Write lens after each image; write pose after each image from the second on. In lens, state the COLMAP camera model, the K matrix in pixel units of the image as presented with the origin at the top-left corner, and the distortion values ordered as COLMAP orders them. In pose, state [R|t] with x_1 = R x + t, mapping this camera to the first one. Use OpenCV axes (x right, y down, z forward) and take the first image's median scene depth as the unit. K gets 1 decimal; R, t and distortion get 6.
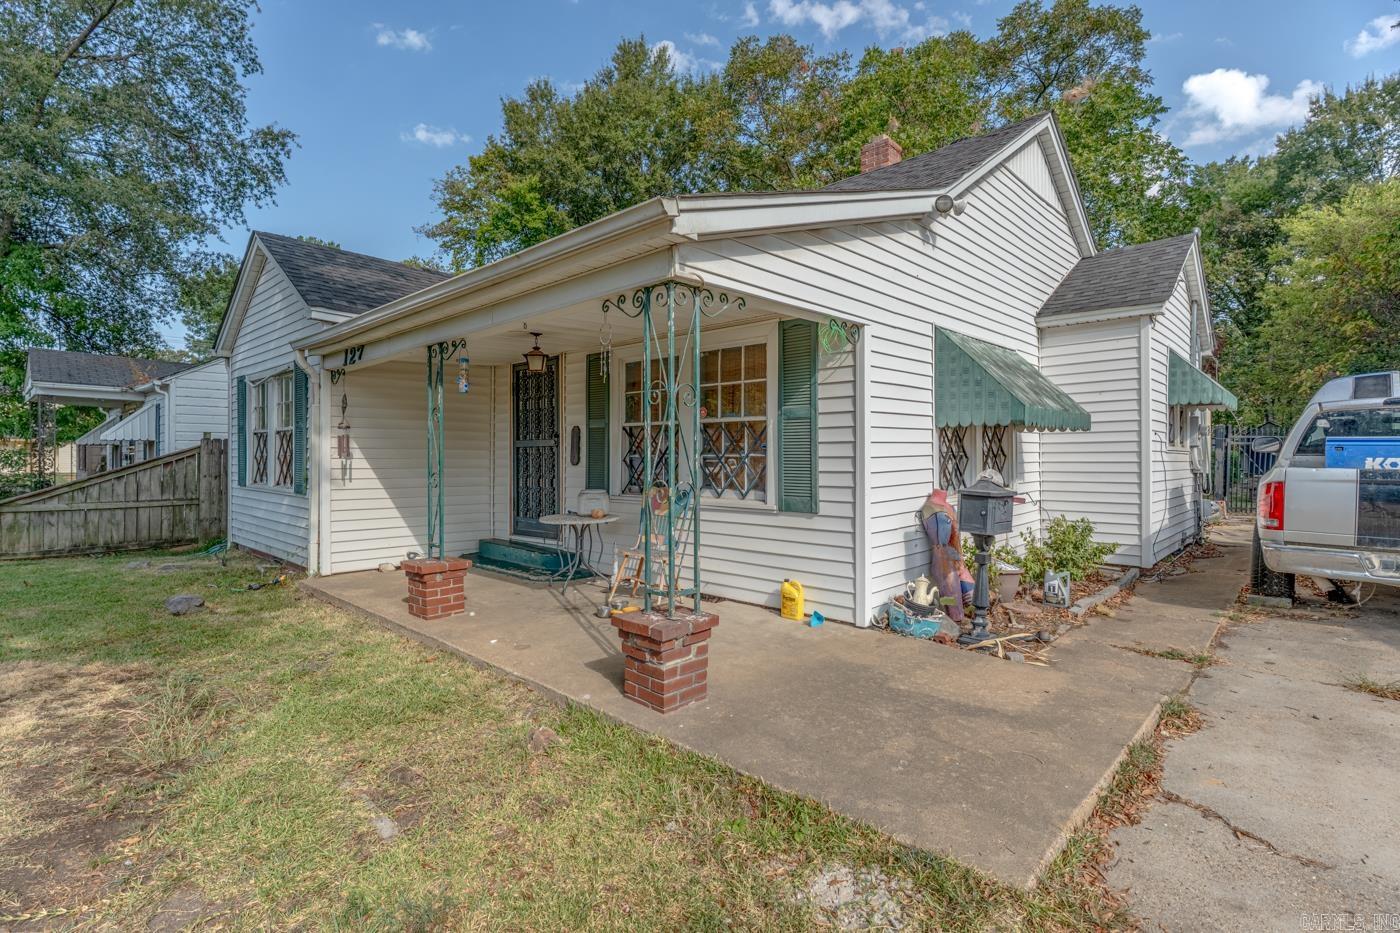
lens RADIAL K [[673.6, 0, 690.6], [0, 673.6, 454.8], [0, 0, 1]] dist [0.001439, 0.002545]
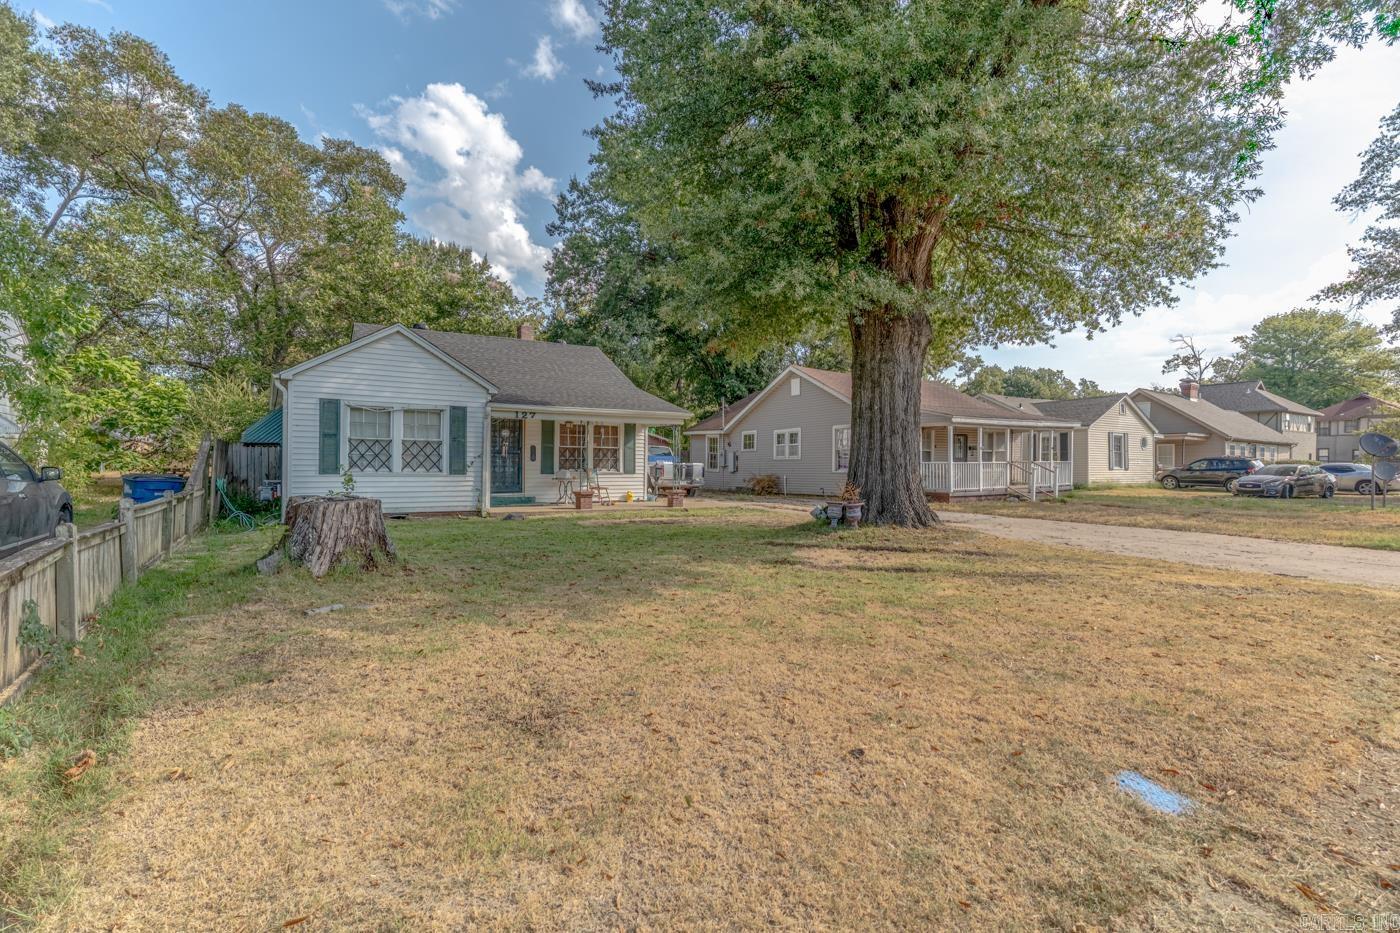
lens RADIAL K [[673.6, 0, 703.0], [0, 673.6, 467.6], [0, 0, 1]] dist [0.001439, 0.002545]
pose [[0.215782, -0.000839, 0.976441, -3.149746], [-0.008099, 0.999964, 0.002649, 0.035857], [-0.976408, -0.008480, 0.215768, -0.190489]]
